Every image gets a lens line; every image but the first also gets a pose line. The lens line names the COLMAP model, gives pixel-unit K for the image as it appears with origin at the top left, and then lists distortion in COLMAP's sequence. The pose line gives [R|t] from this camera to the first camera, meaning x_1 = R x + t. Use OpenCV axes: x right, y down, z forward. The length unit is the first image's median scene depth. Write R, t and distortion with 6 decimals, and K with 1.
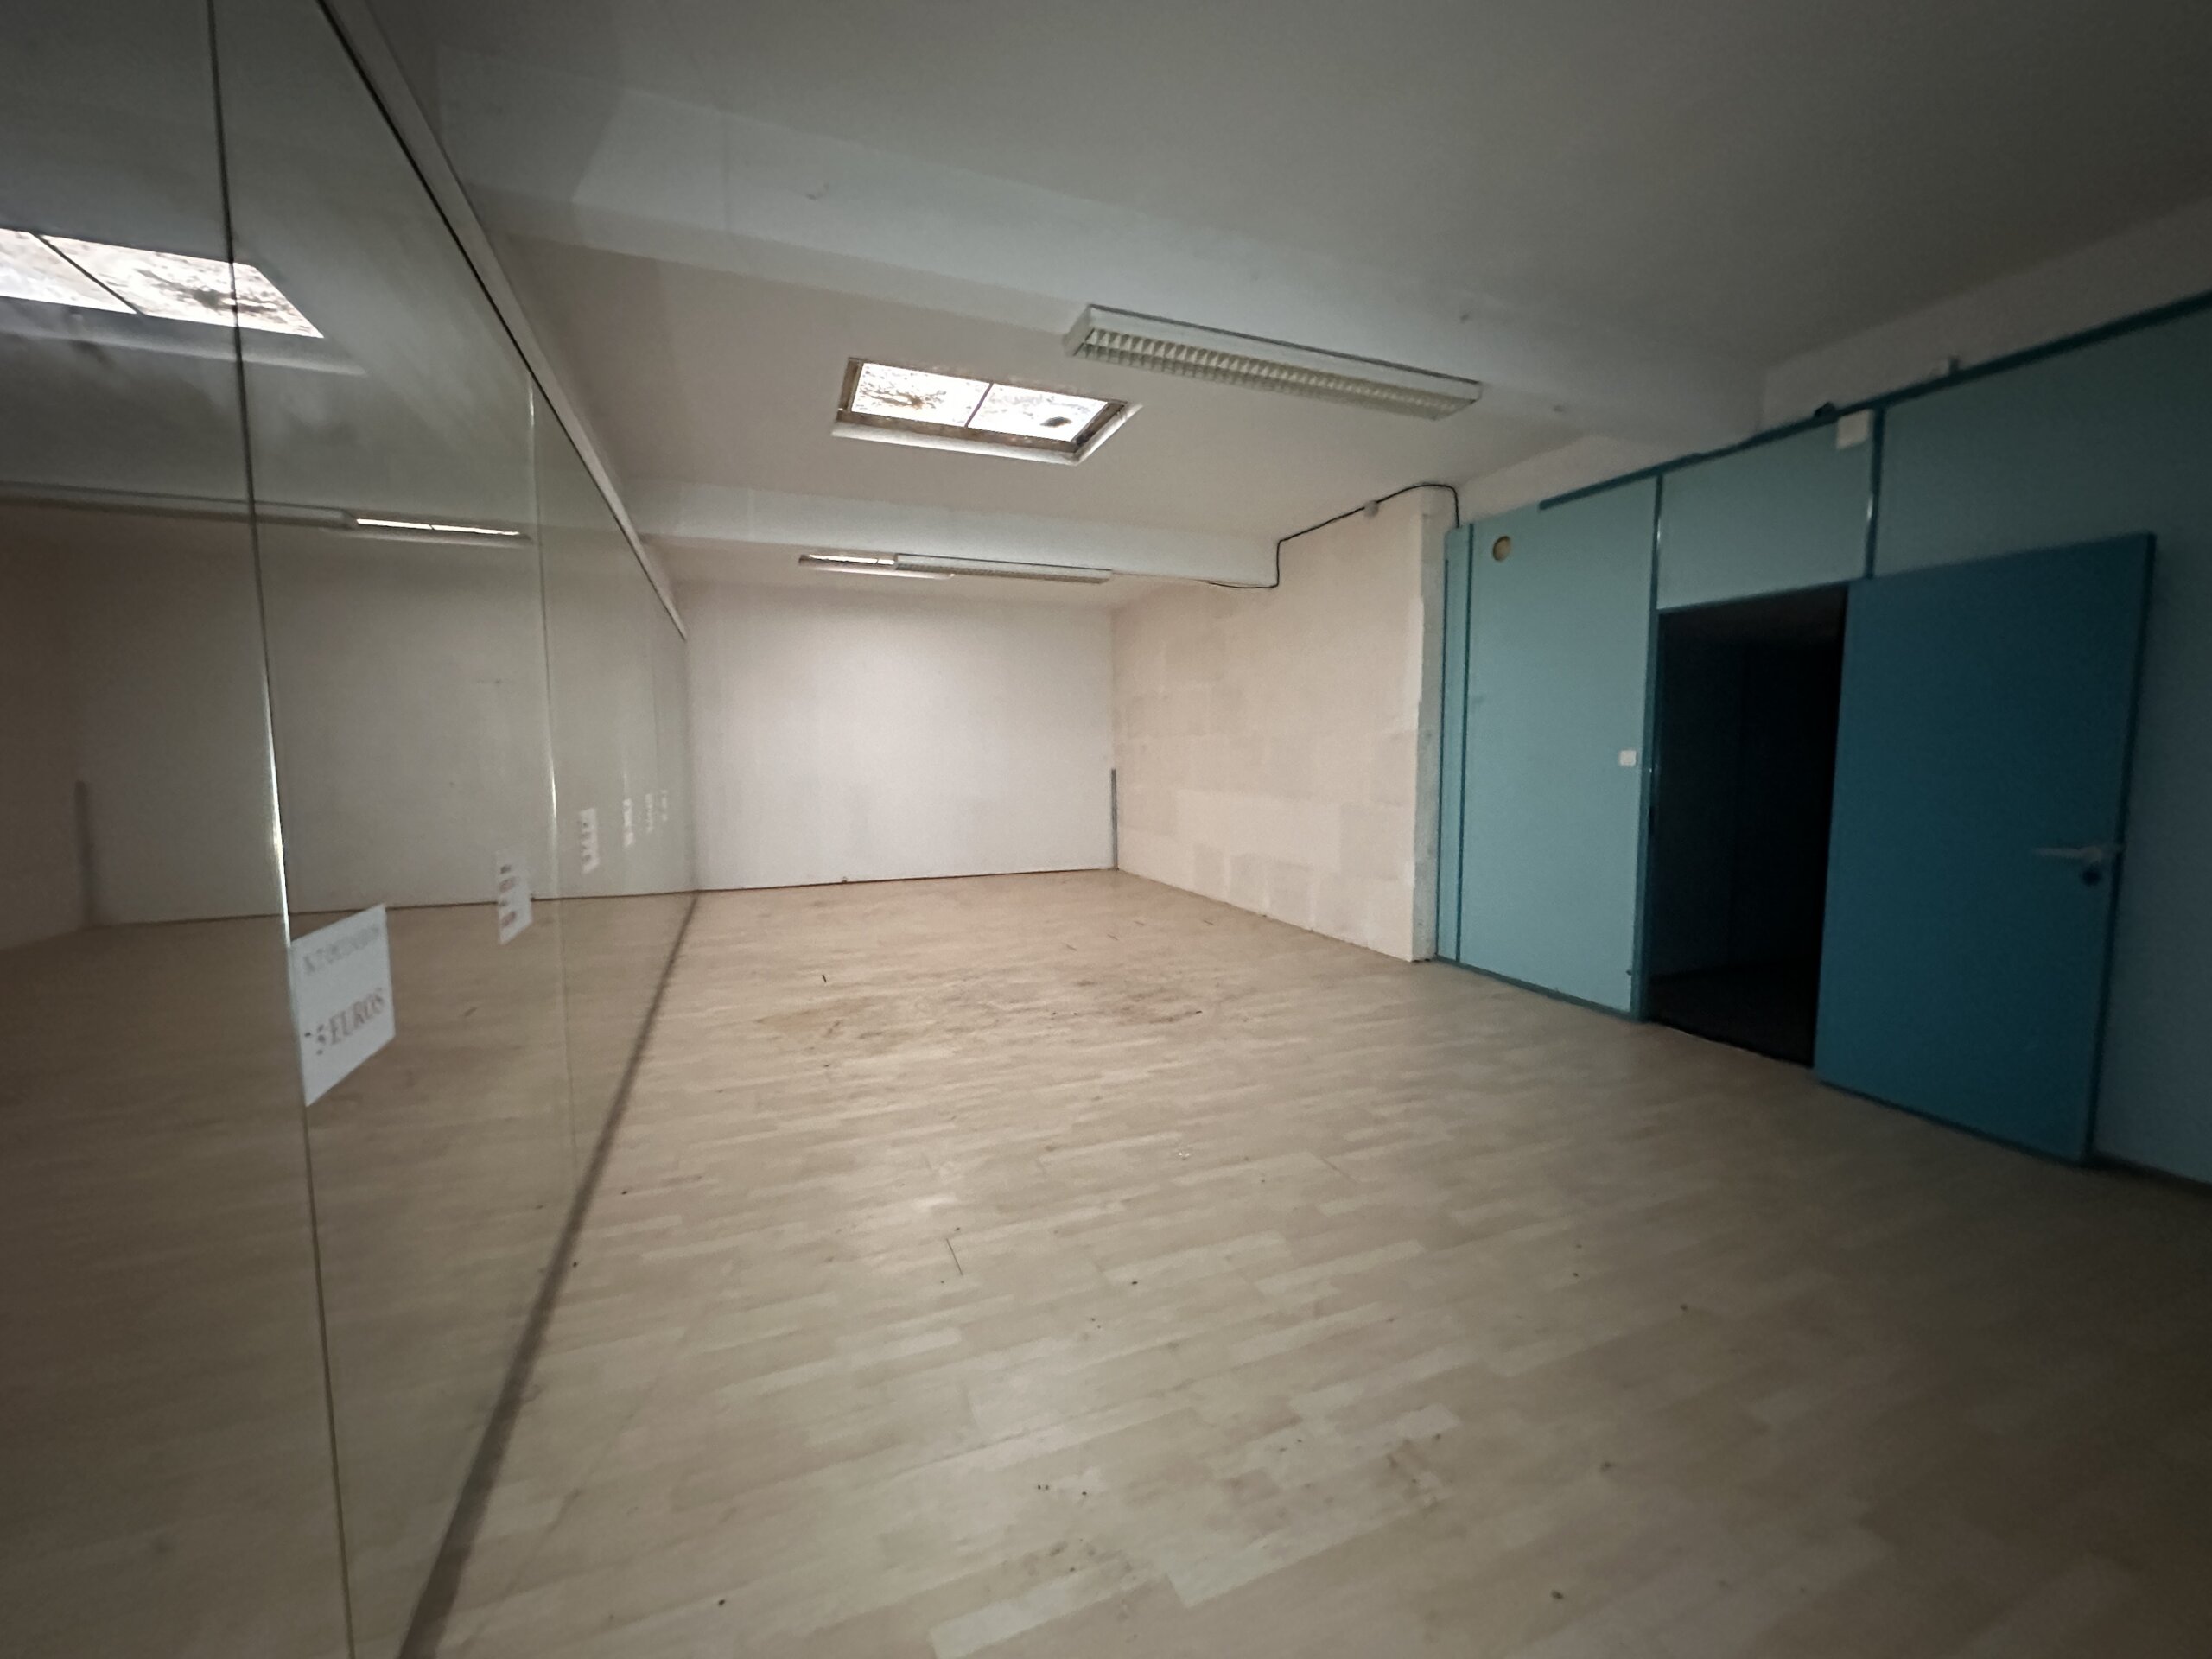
lens RADIAL K [[873.7, 0, 1102.2], [0, 873.7, 832.5], [0, 0, 1]] dist [-0.007361, -0.000201]
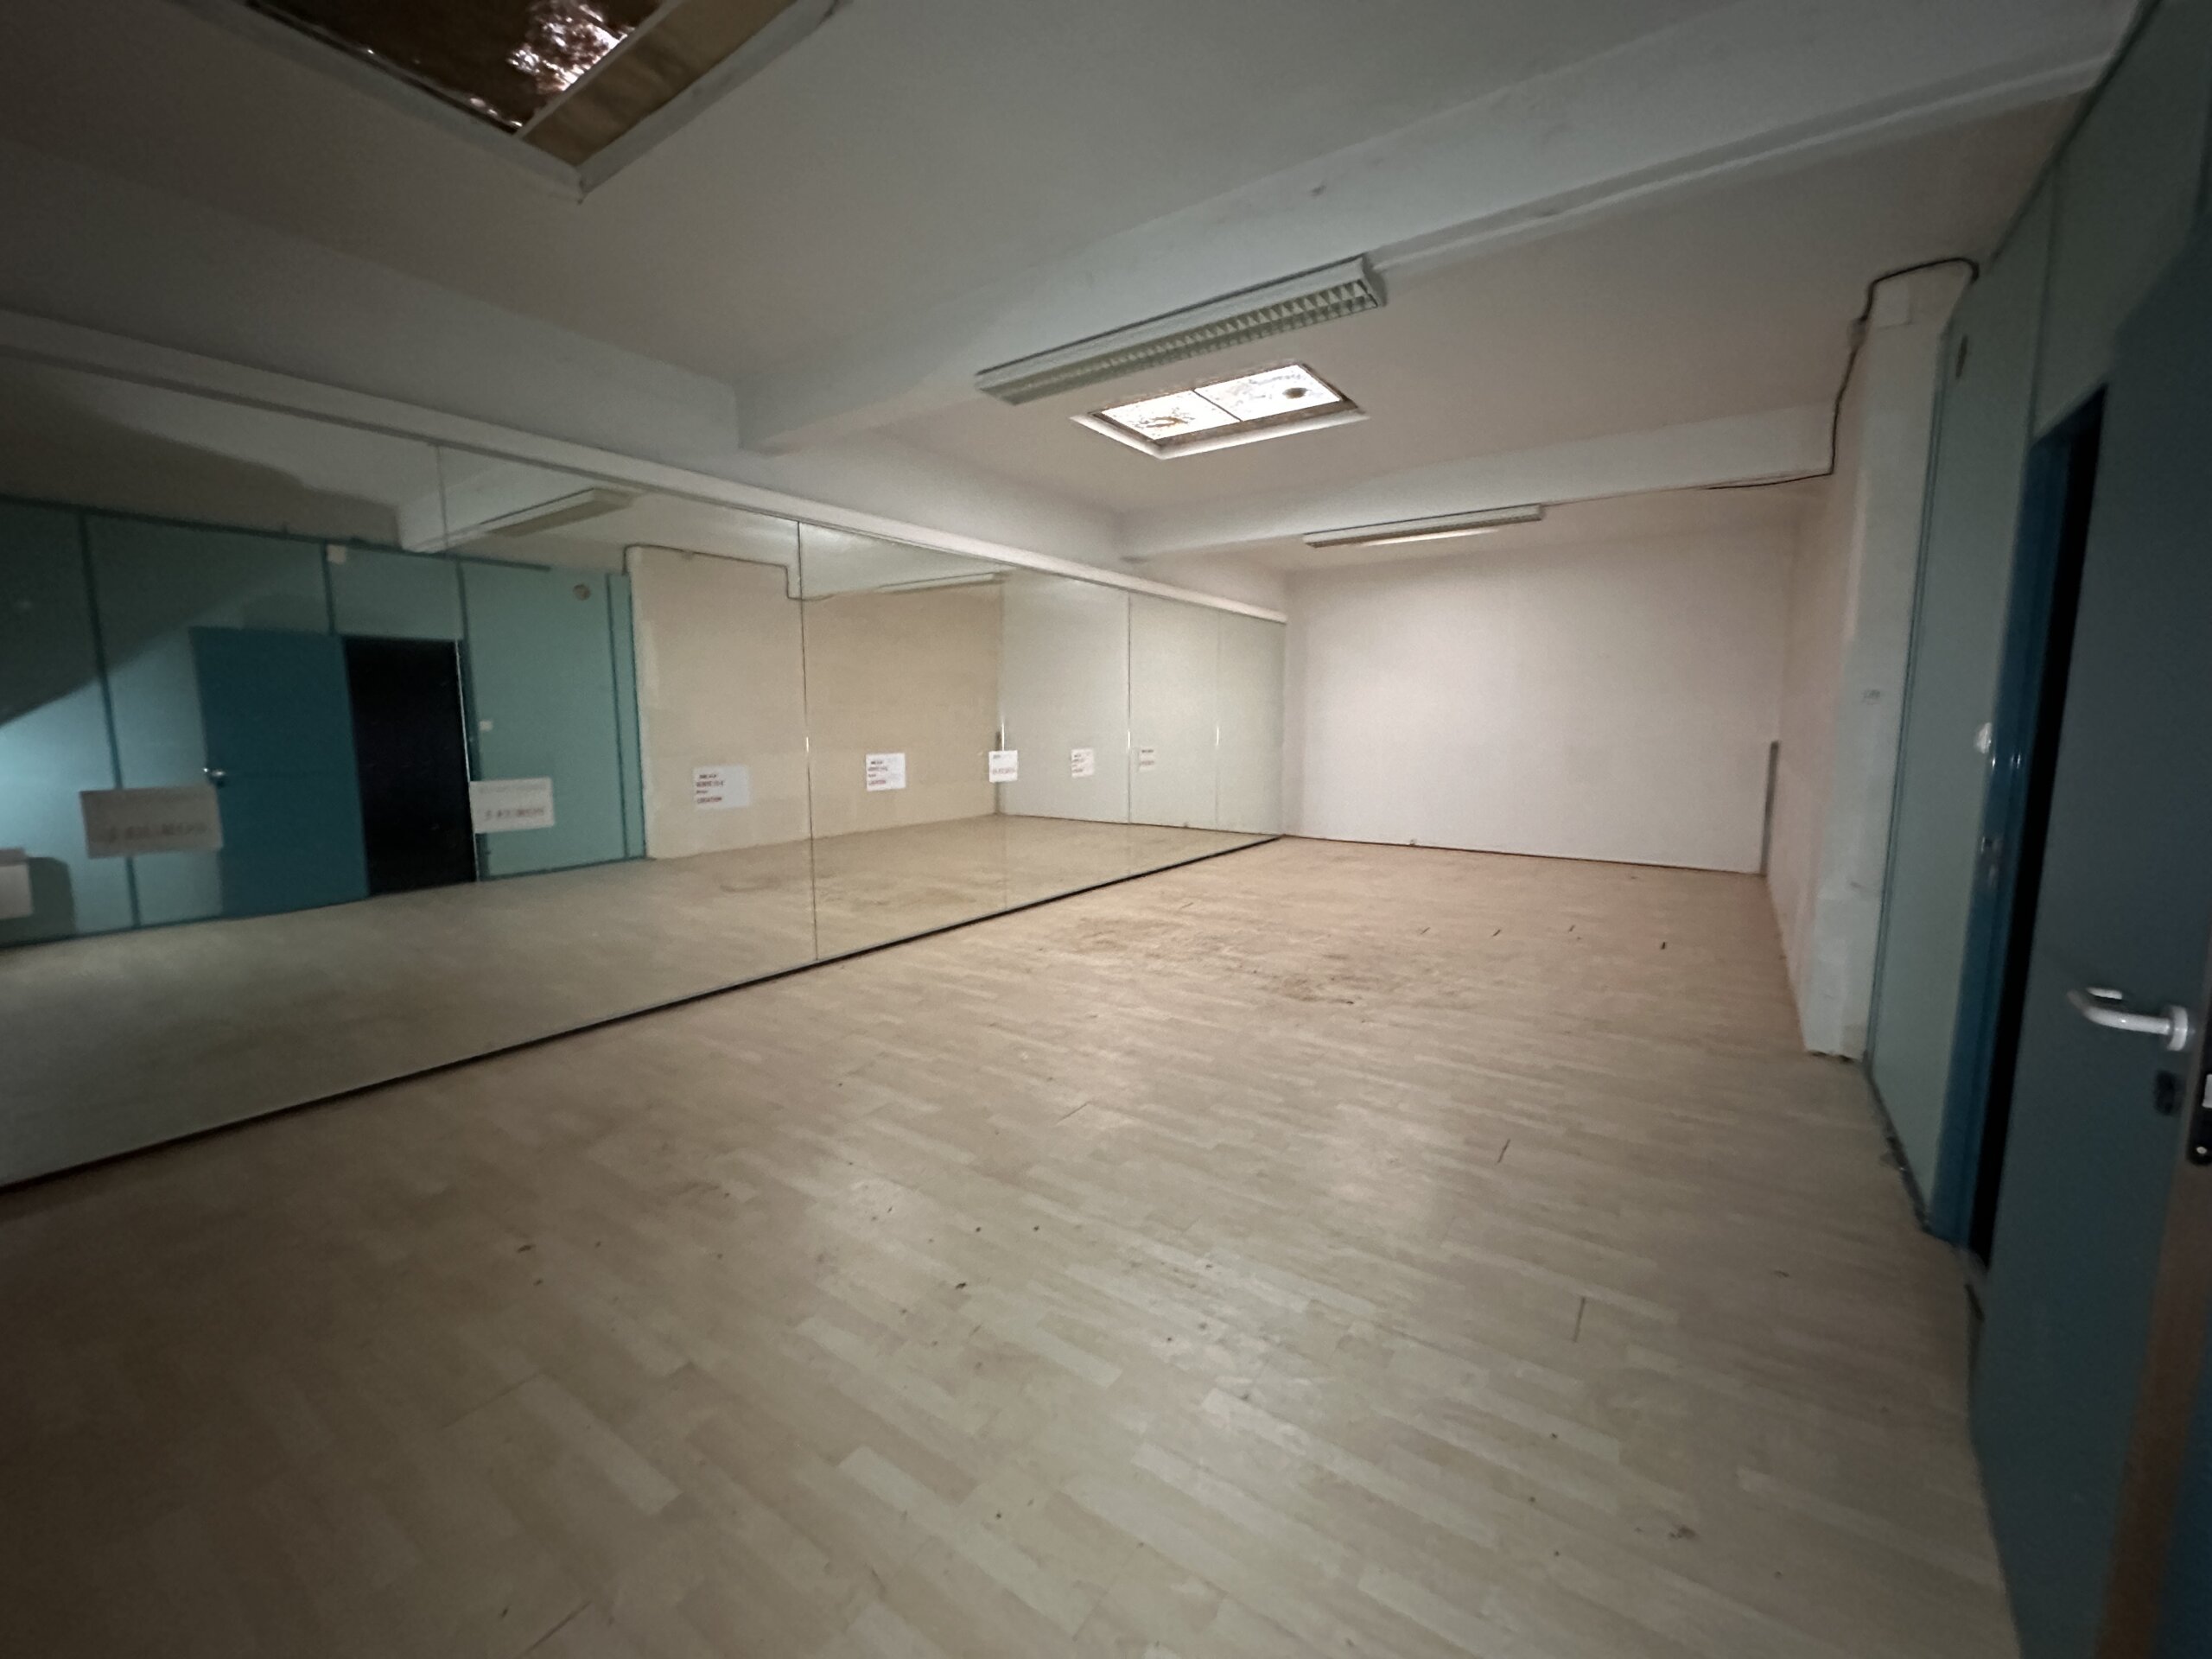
lens RADIAL K [[873.7, 0, 1107.8], [0, 873.7, 826.3], [0, 0, 1]] dist [-0.007361, -0.000201]
pose [[0.550918, 0.104898, -0.827940, 0.763569], [-0.075459, 0.994267, 0.075761, -0.033351], [0.831141, 0.020738, 0.555675, 0.285226]]
